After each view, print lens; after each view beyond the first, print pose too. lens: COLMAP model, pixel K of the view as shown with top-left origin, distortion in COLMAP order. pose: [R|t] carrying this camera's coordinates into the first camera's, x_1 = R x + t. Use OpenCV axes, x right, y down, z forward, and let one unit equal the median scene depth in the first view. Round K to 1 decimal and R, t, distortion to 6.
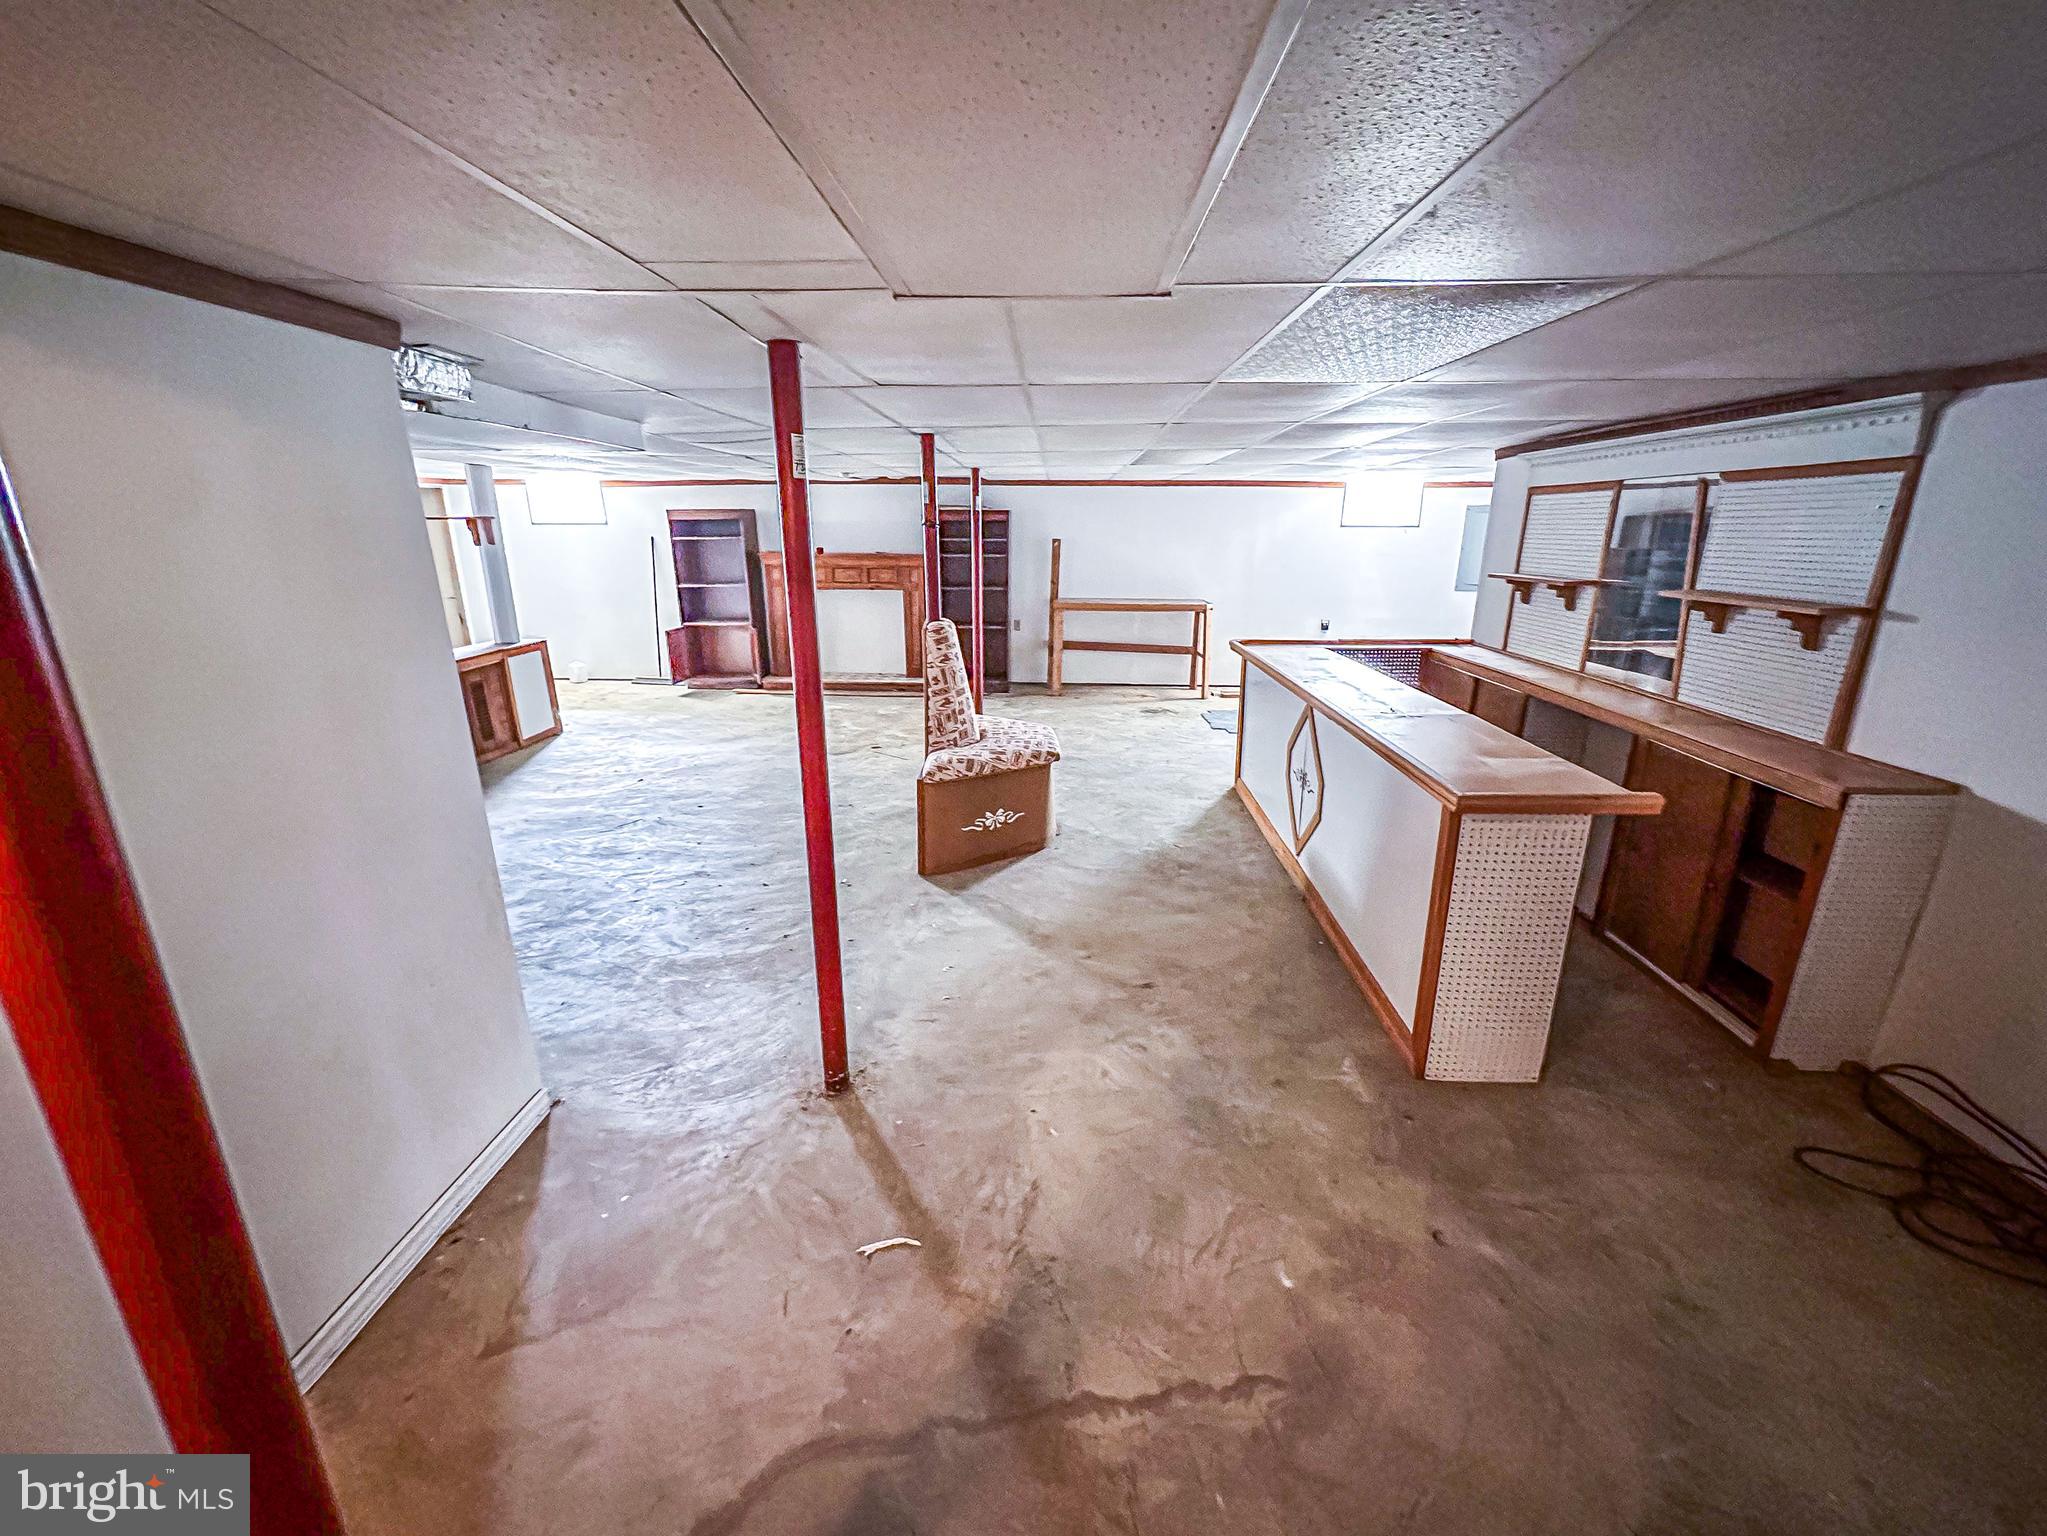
lens RADIAL K [[831.6, 0, 1023.9], [0, 831.6, 771.3], [0, 0, 1]] dist [-0.003859, 0.000071]
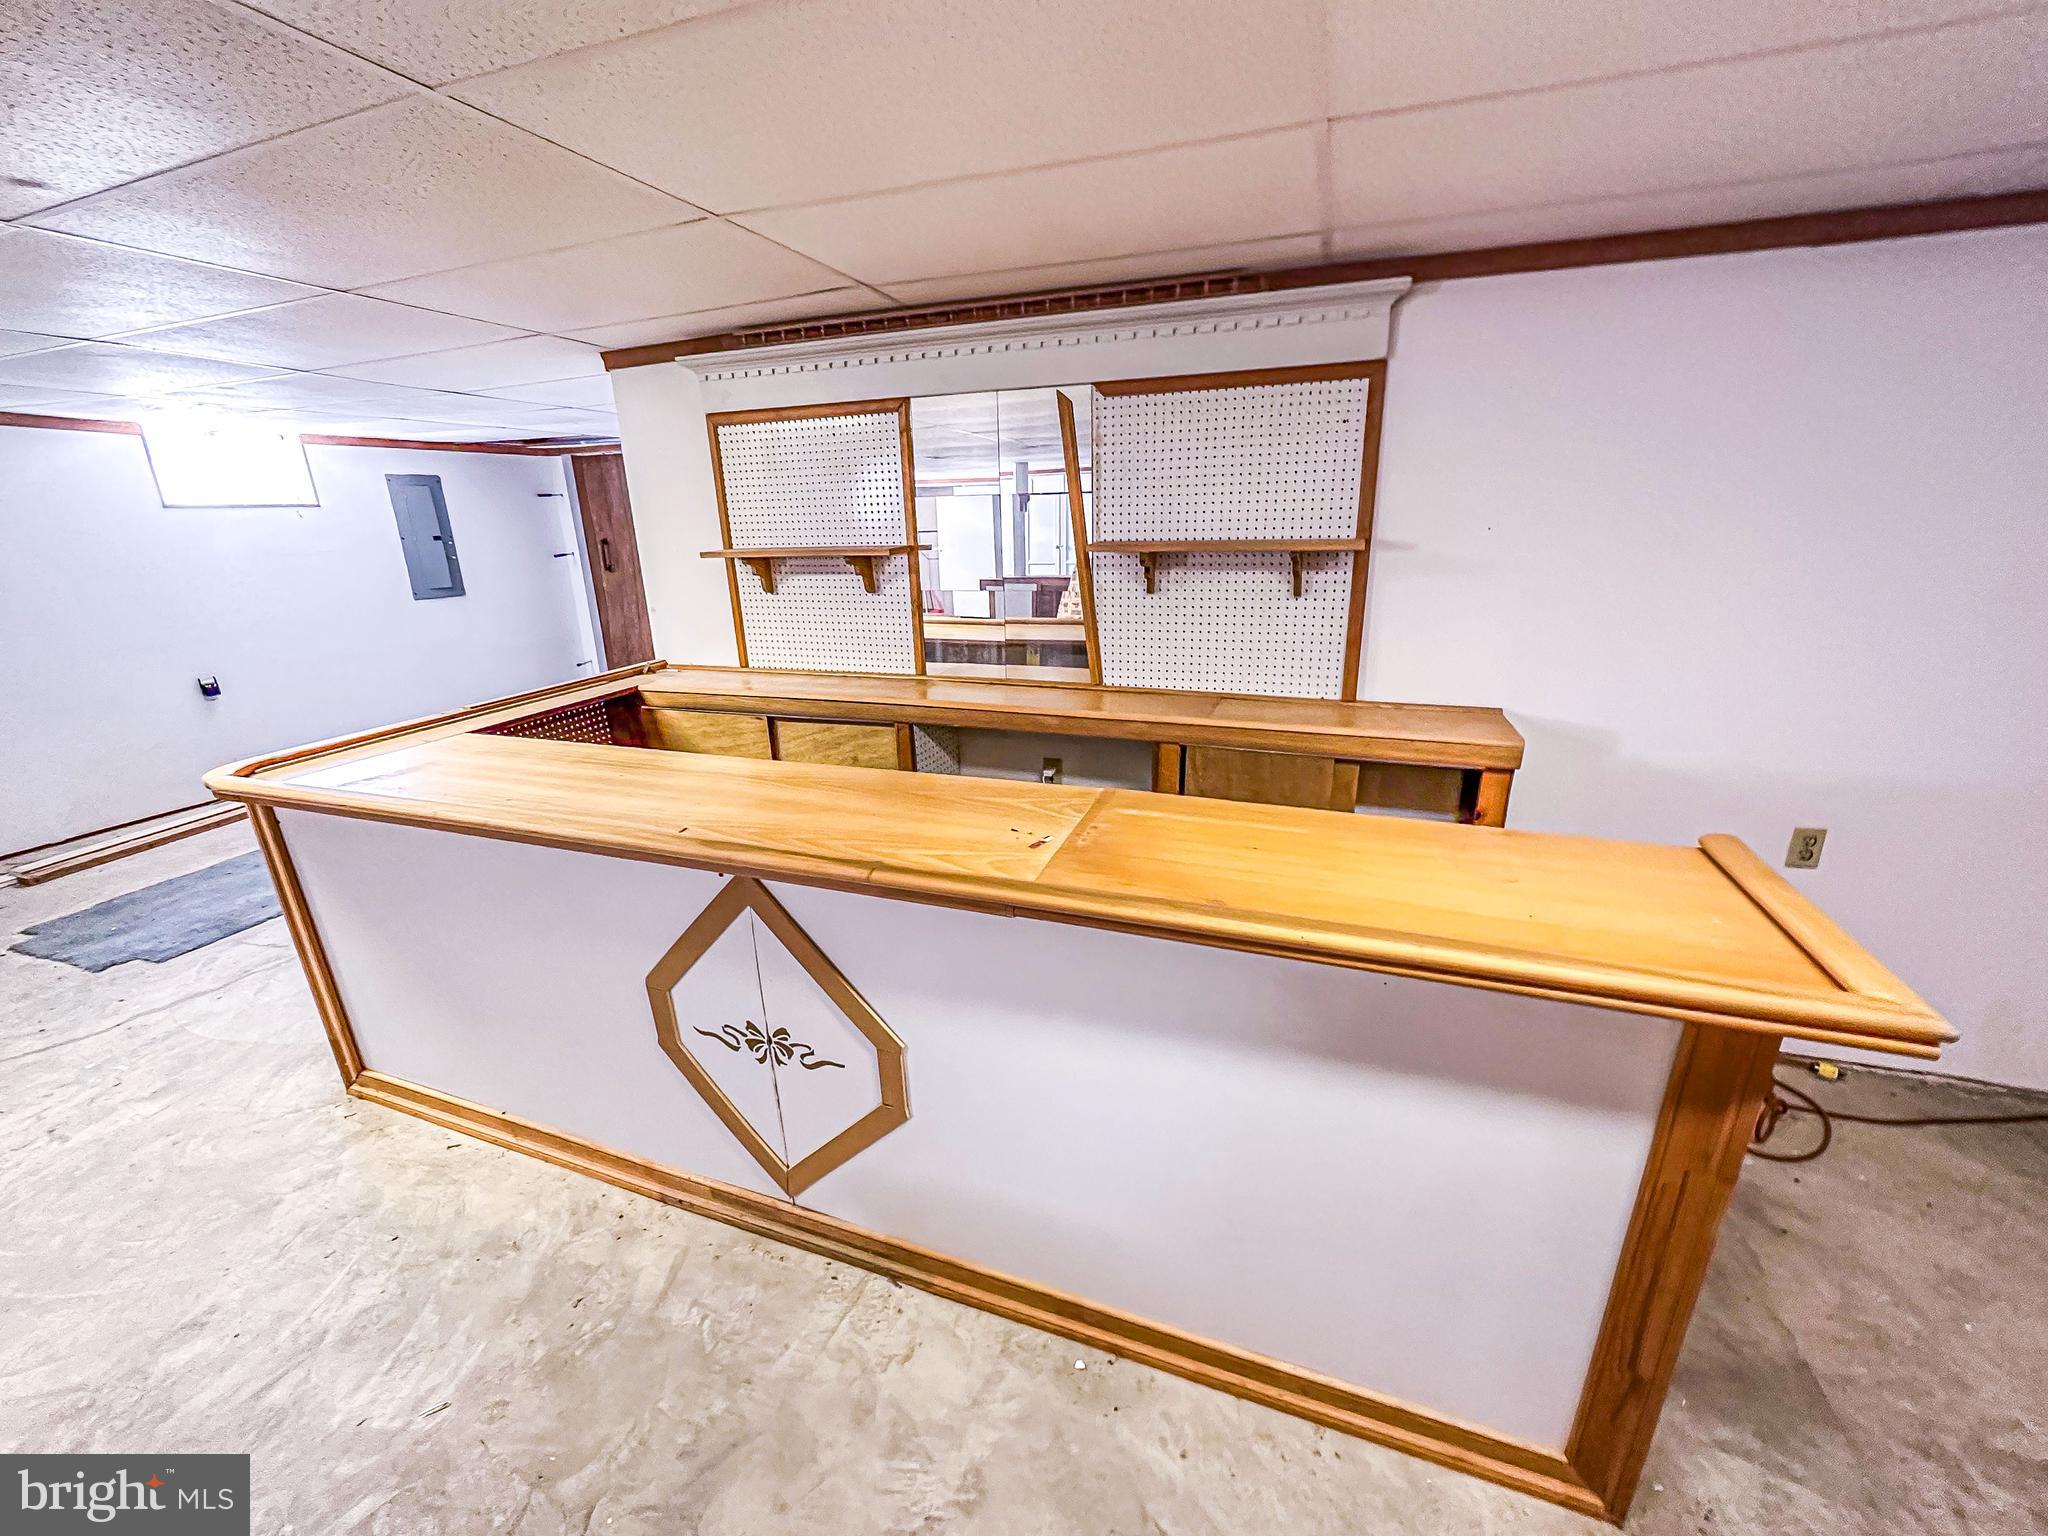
lens RADIAL K [[832.0, 0, 1024.4], [0, 832.0, 771.3], [0, 0, 1]] dist [-0.003859, 0.000071]
pose [[0.304312, -0.299162, 0.904376, 0.026482], [0.296736, 0.931936, 0.208431, -0.160319], [-0.905175, 0.204933, 0.372371, 0.651890]]
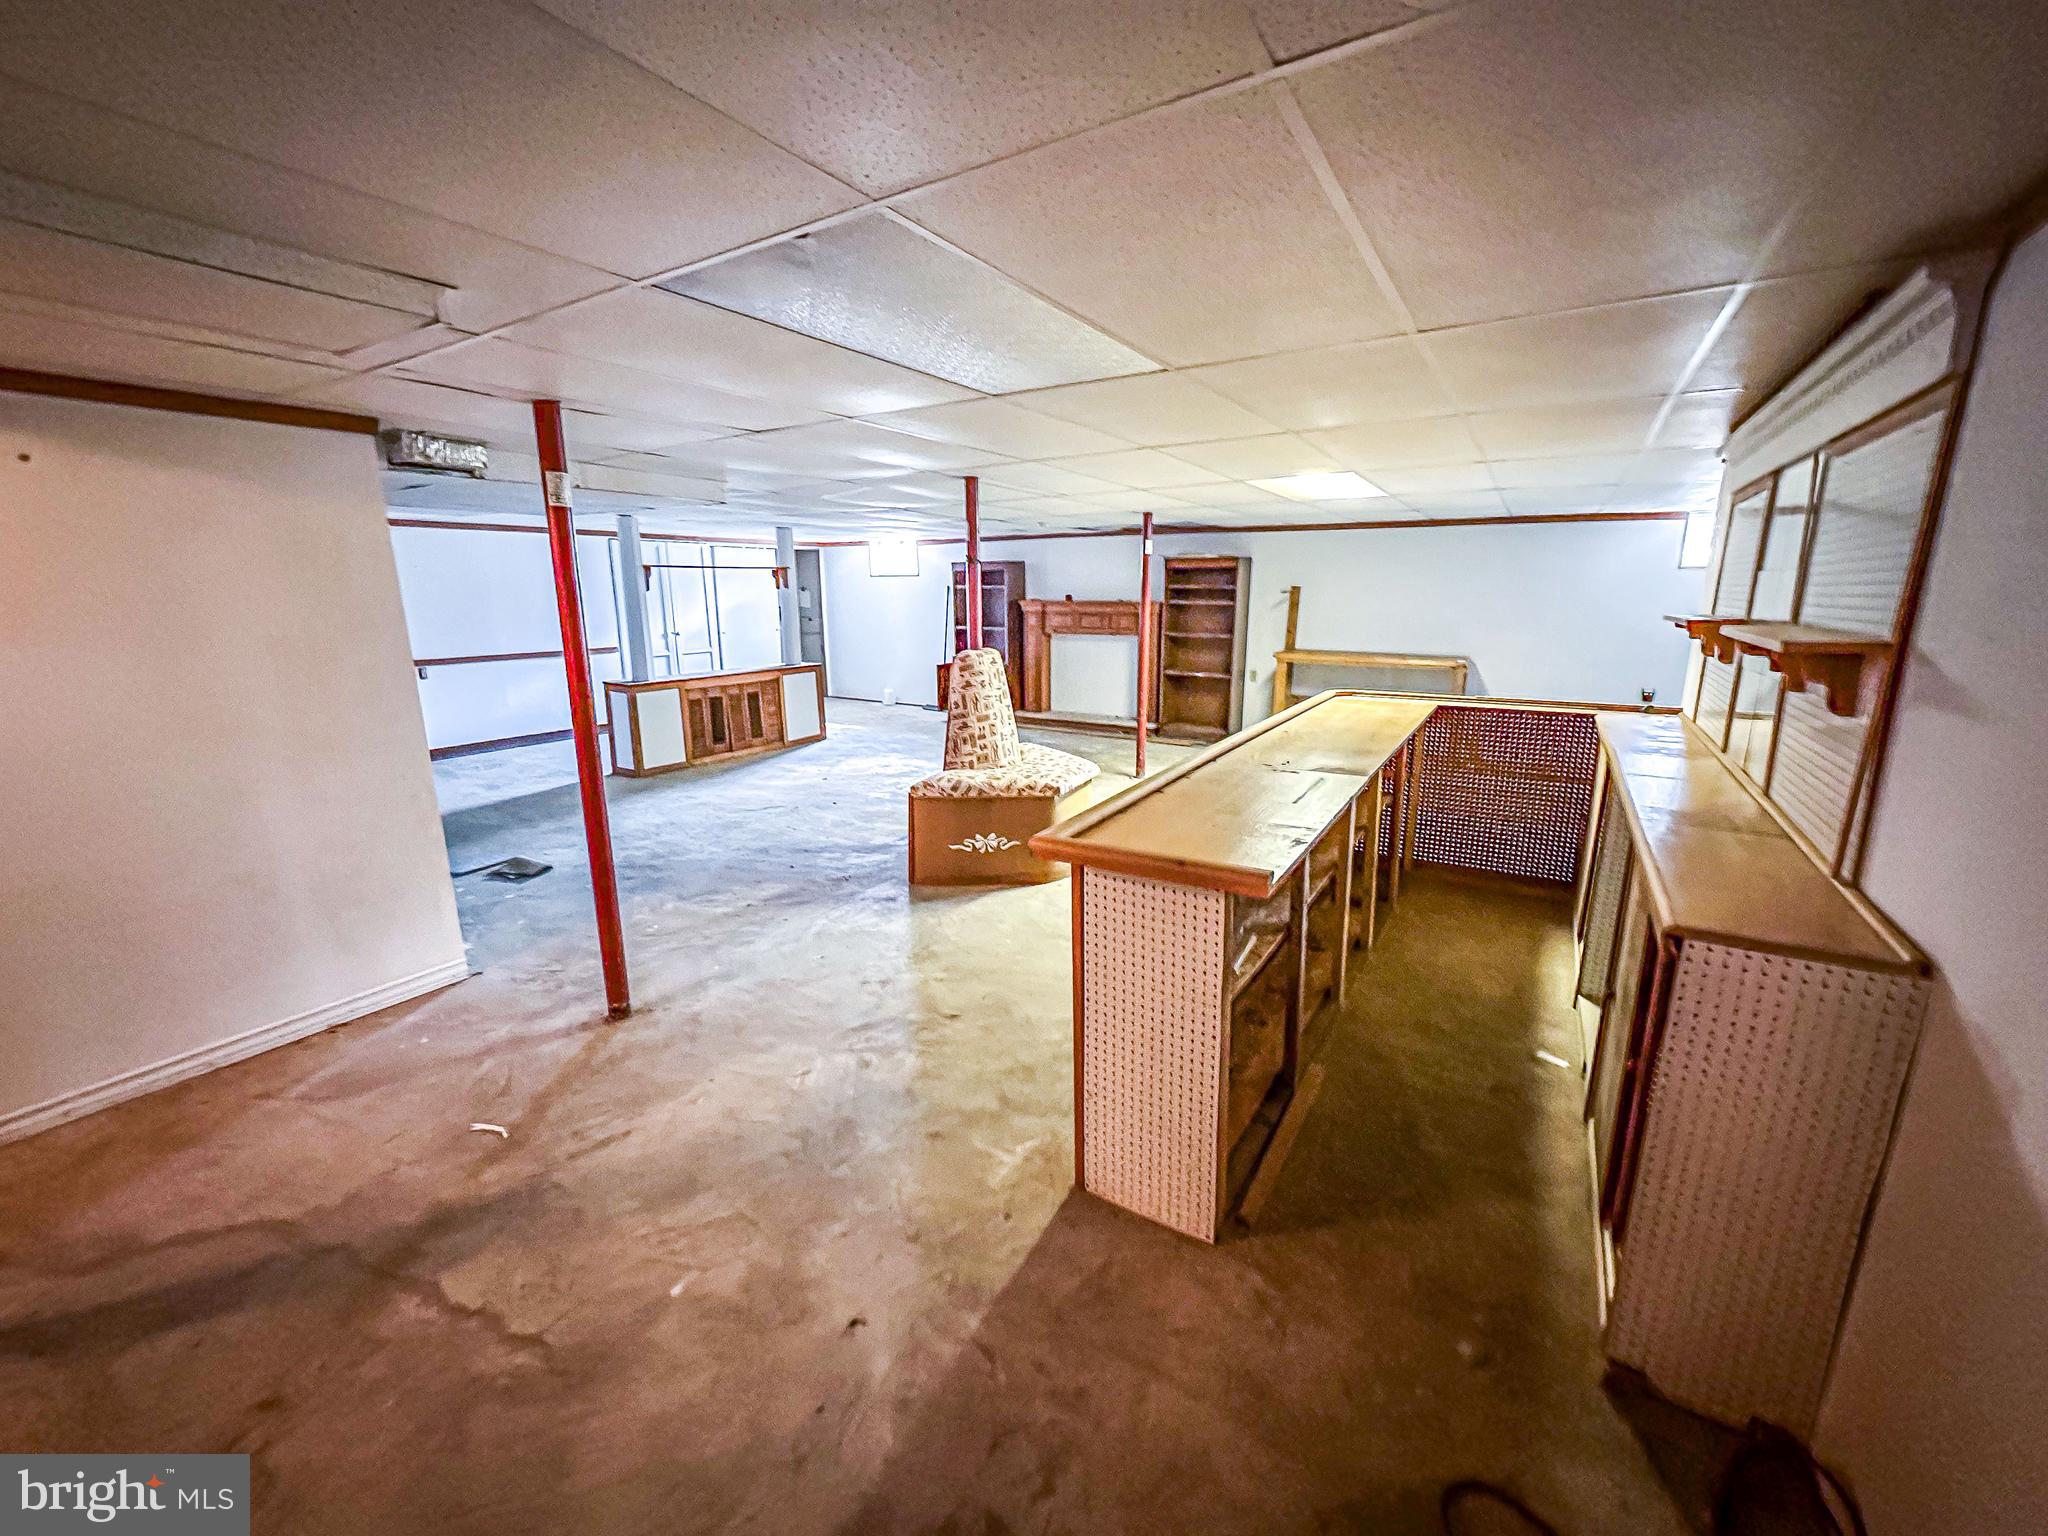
lens RADIAL K [[816.6, 0, 1026.4], [0, 816.6, 771.5], [0, 0, 1]] dist [0.000909, -0.000086]
pose [[0.867184, 0.105327, -0.486722, 0.491054], [-0.137568, 0.990011, -0.030863, -0.005018], [0.478609, 0.093721, 0.873012, 0.139102]]
